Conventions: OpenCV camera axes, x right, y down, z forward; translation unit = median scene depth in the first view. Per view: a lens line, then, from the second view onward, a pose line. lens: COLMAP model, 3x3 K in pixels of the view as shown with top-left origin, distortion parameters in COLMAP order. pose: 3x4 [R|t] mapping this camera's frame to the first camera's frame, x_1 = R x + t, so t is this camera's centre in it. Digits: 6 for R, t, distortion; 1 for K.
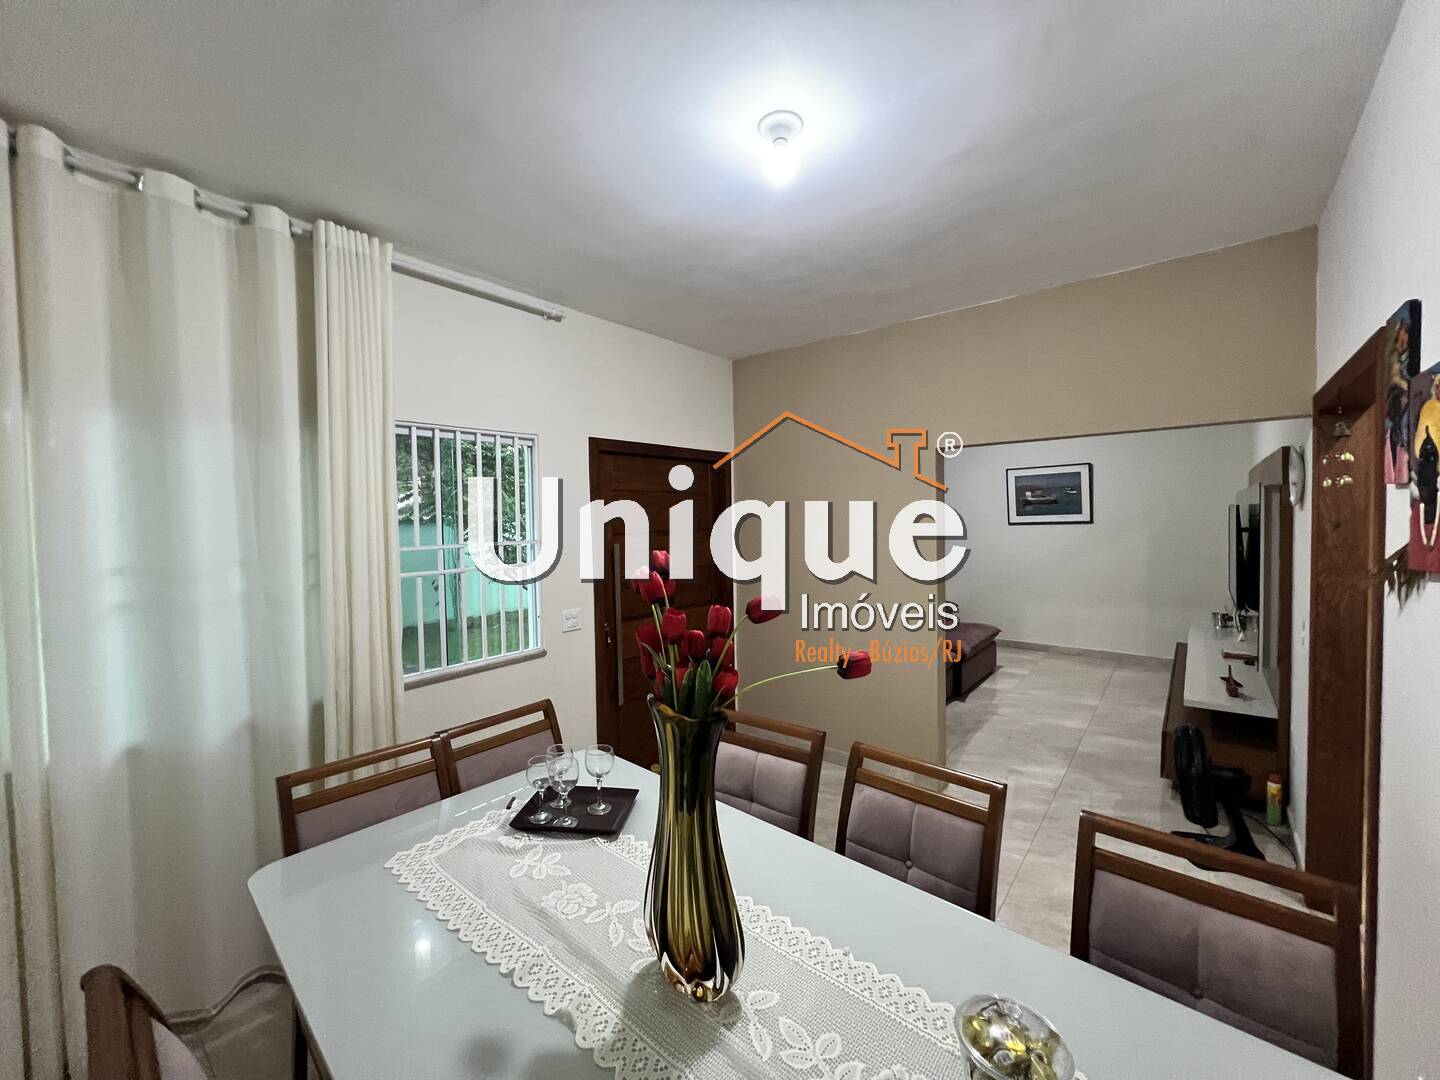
lens RADIAL K [[578.1, 0, 724.9], [0, 578.1, 536.4], [0, 0, 1]] dist [-0.003893, -0.000007]
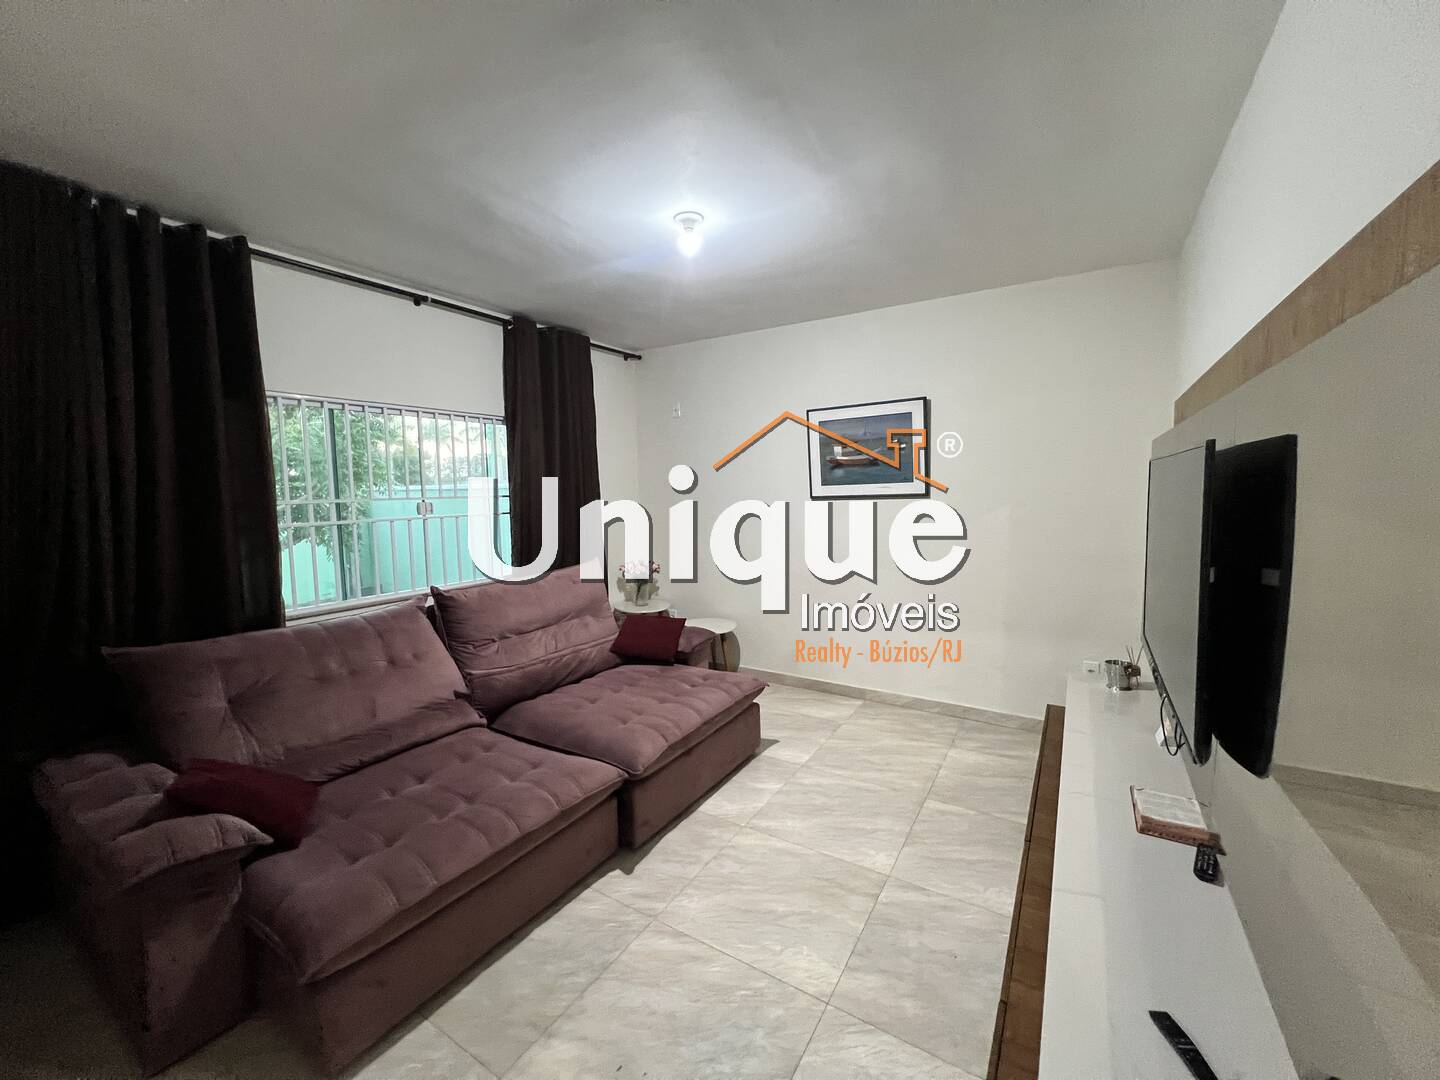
lens RADIAL K [[569.7, 0, 717.7], [0, 569.7, 535.4], [0, 0, 1]] dist [-0.017734, 0.001836]
pose [[0.993348, -0.011081, 0.114616, 0.356224], [0.005800, 0.998911, 0.046299, -0.011477], [-0.115004, -0.045326, 0.992330, 0.439966]]
